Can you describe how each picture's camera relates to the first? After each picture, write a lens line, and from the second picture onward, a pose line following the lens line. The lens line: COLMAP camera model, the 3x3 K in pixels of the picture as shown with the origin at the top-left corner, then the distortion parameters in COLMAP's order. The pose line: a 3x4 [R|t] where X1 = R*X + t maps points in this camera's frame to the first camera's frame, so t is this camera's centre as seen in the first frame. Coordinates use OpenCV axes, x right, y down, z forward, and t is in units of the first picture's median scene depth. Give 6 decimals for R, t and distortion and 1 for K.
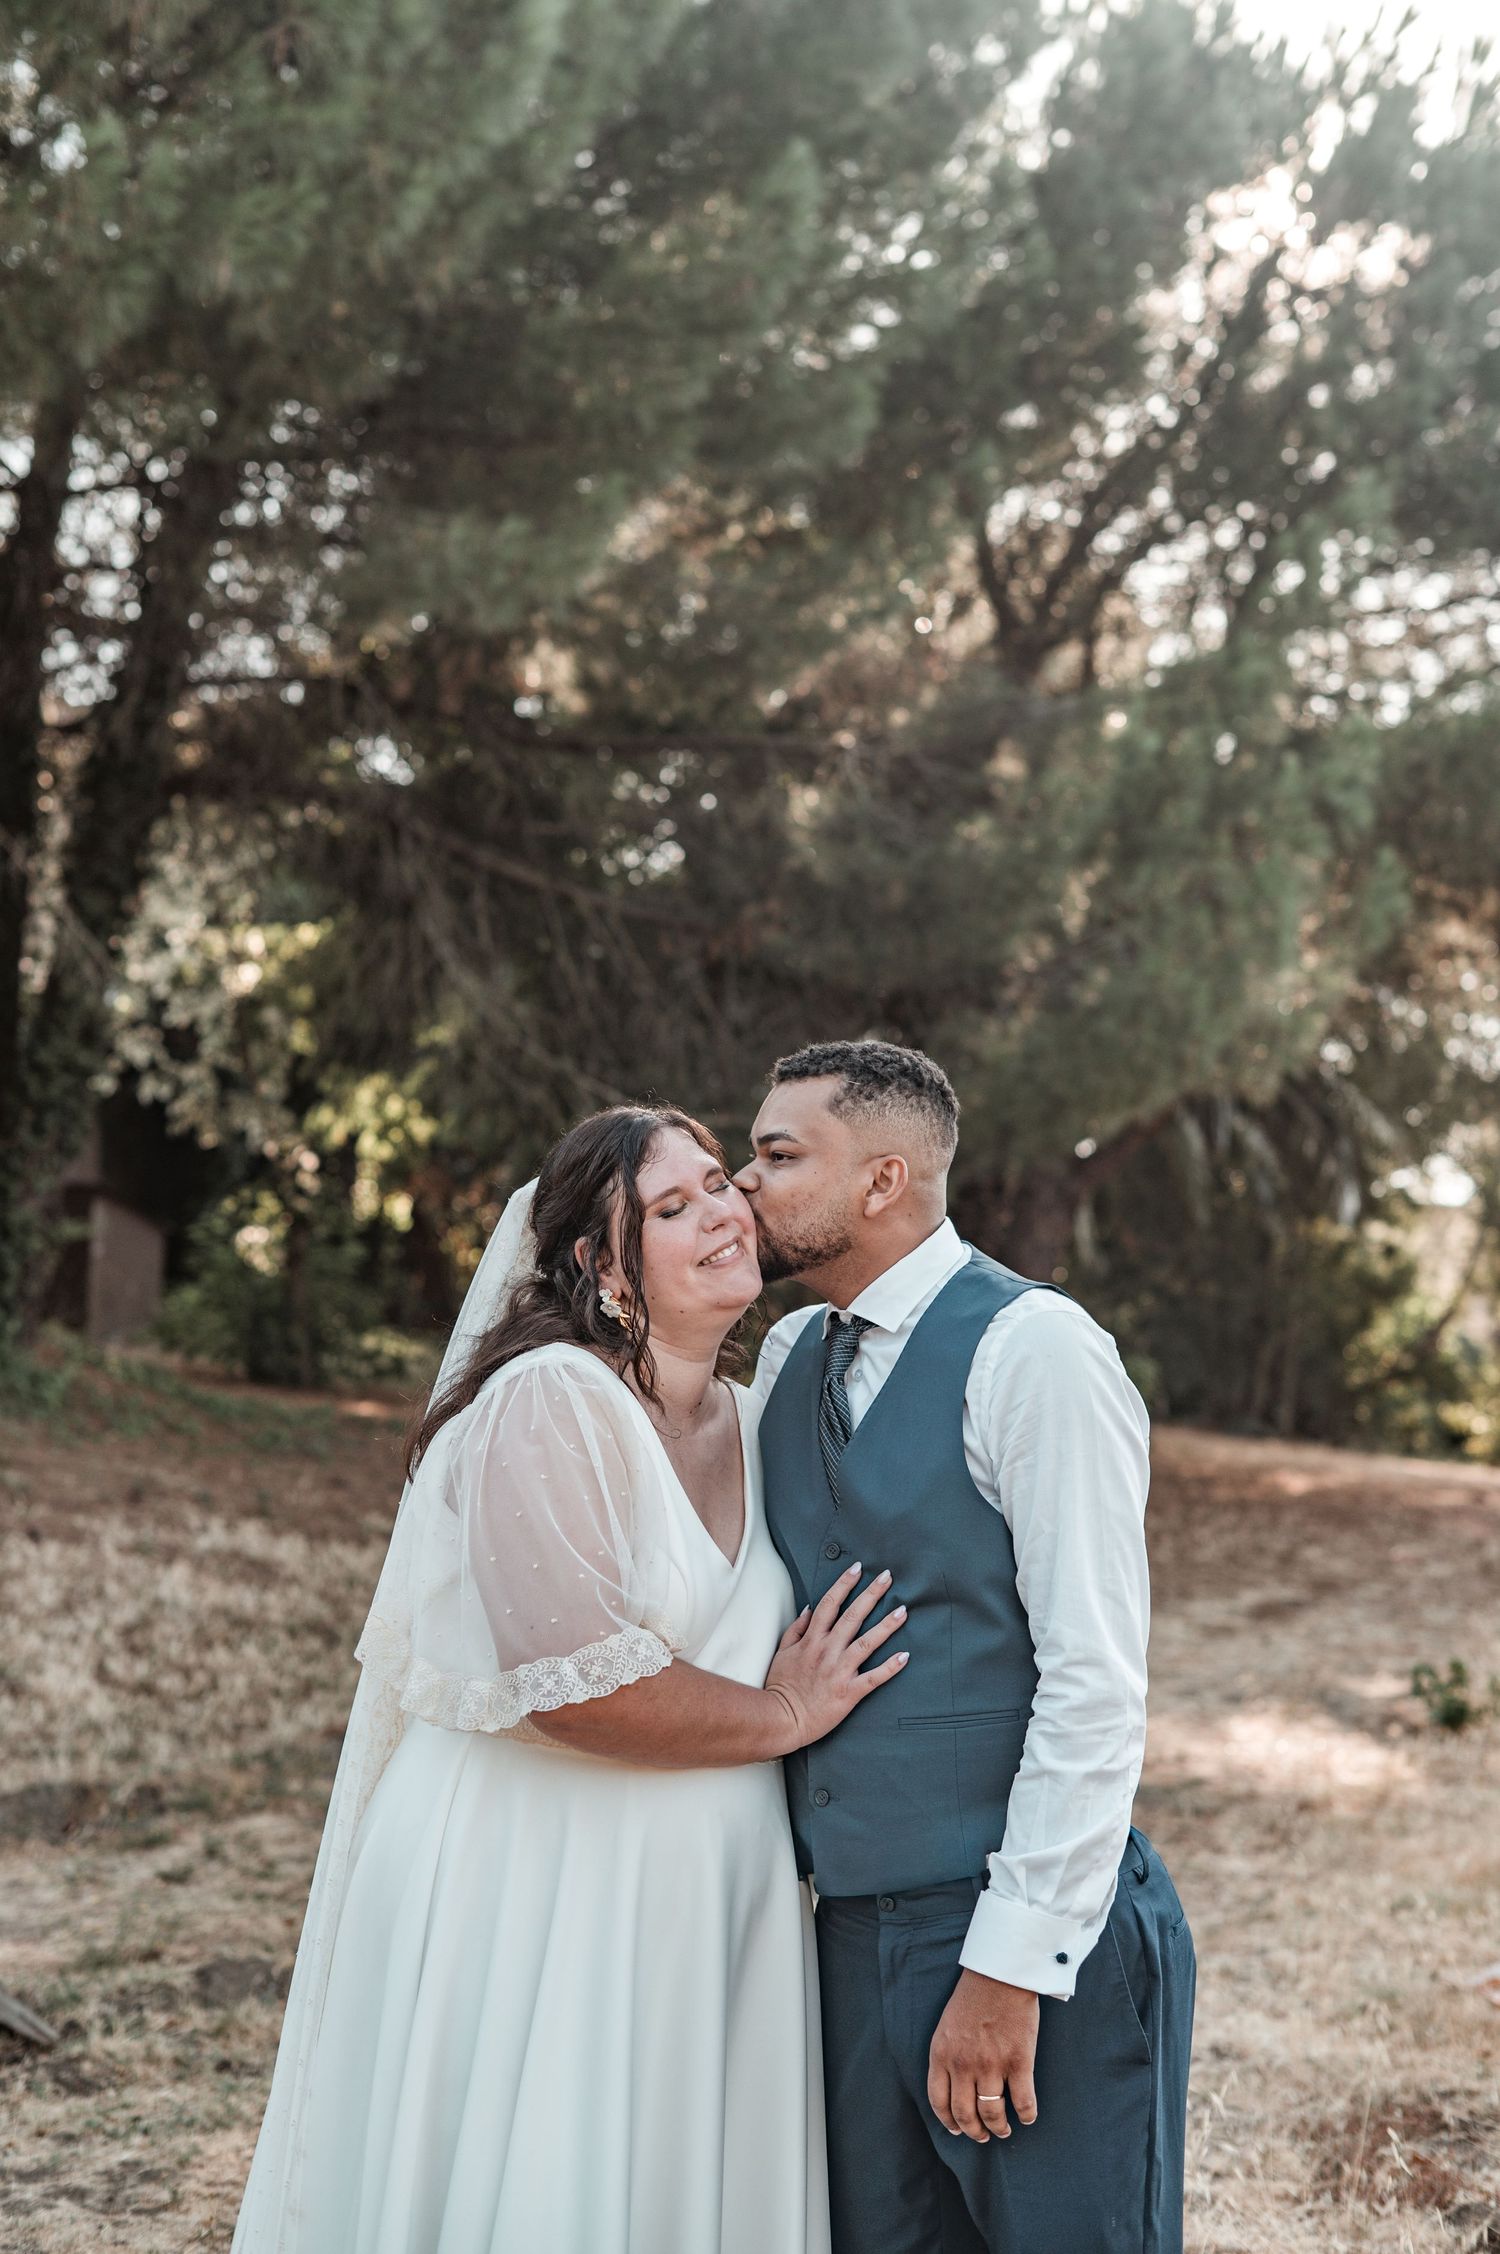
lens RADIAL K [[3271.1, 0, 751.0], [0, 3271.1, 1122.2], [0, 0, 1]] dist [0.003584, 0.064396]
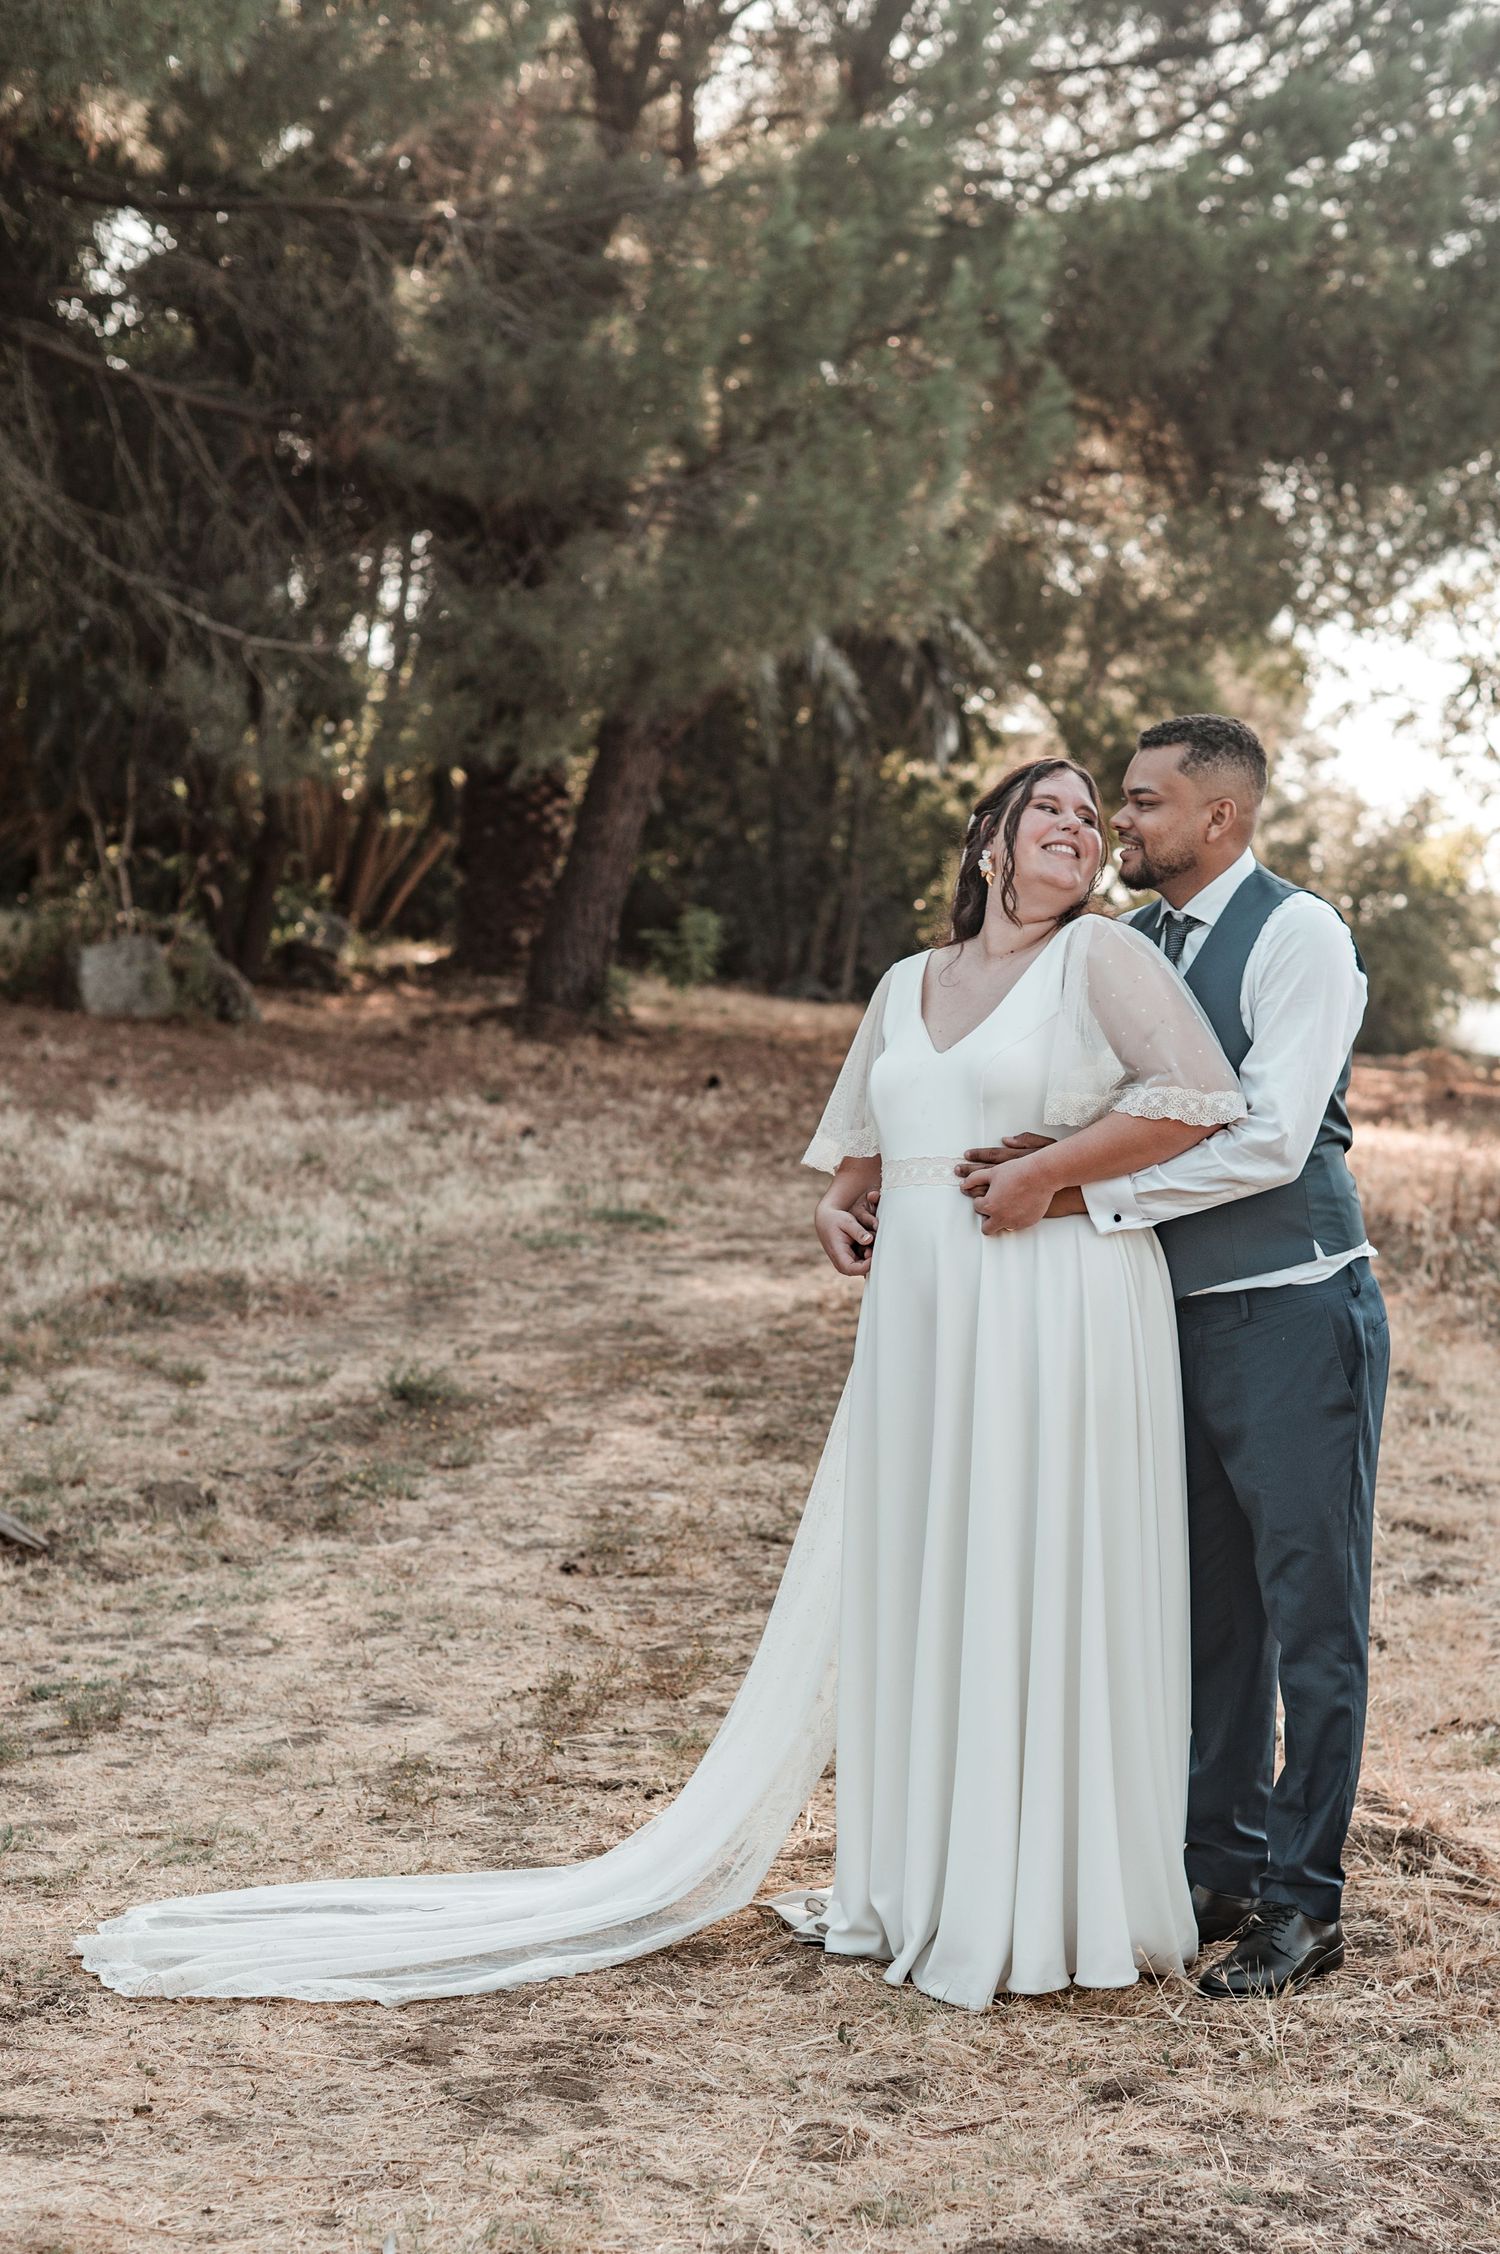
lens RADIAL K [[3923.6, 0, 906.8], [0, 3923.6, 1337.1], [0, 0, 1]] dist [0.016300, -0.027685]
pose [[0.980570, -0.015625, 0.195547, -0.080210], [-0.019991, 0.983674, 0.178846, -0.012575], [-0.195149, -0.179280, 0.964249, -0.133669]]
